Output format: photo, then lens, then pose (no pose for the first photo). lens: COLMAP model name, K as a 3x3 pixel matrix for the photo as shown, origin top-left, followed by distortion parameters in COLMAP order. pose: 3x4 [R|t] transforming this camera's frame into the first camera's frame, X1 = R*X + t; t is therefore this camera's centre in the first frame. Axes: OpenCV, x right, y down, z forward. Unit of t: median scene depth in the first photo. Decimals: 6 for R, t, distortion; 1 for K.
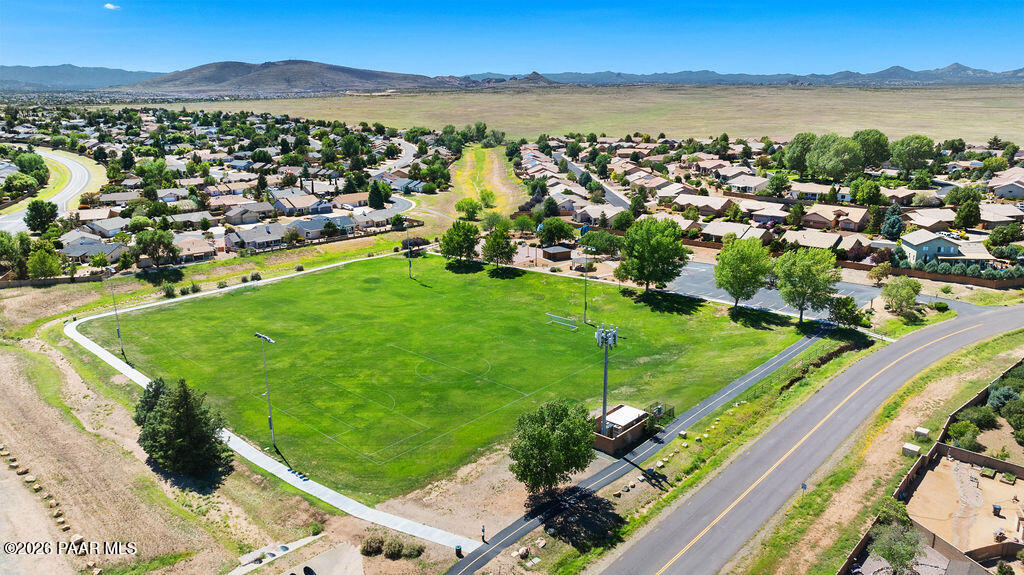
lens RADIAL K [[719.3, 0, 514.1], [0, 719.3, 291.0], [0, 0, 1]] dist [-0.020120, 0.009102]
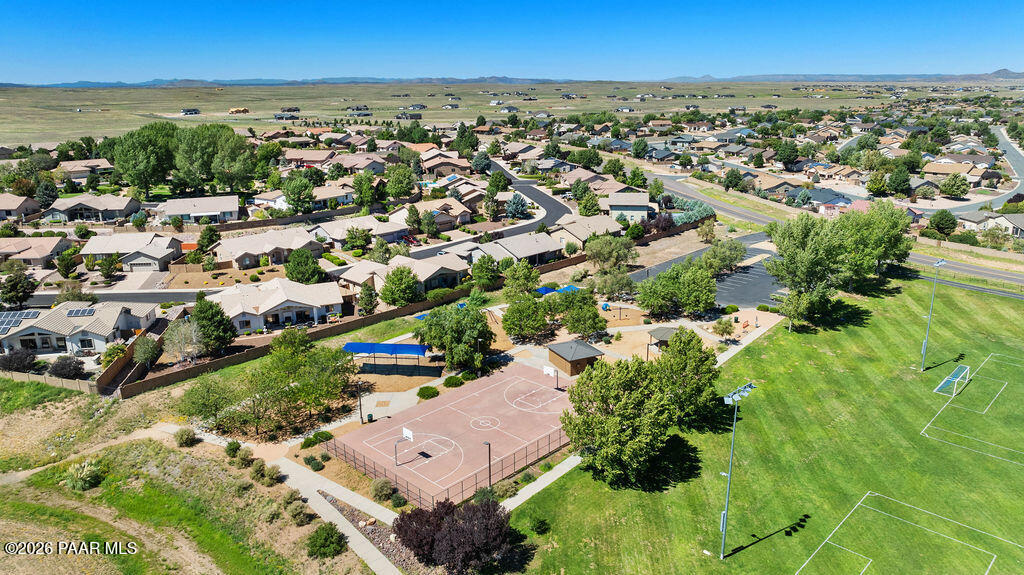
lens RADIAL K [[719.3, 0, 516.9], [0, 719.3, 286.6], [0, 0, 1]] dist [-0.020120, 0.009102]
pose [[0.024194, -0.264787, 0.964003, -0.594949], [0.281507, 0.927070, 0.247578, -0.335852], [-0.959254, 0.265383, 0.096969, 1.414618]]
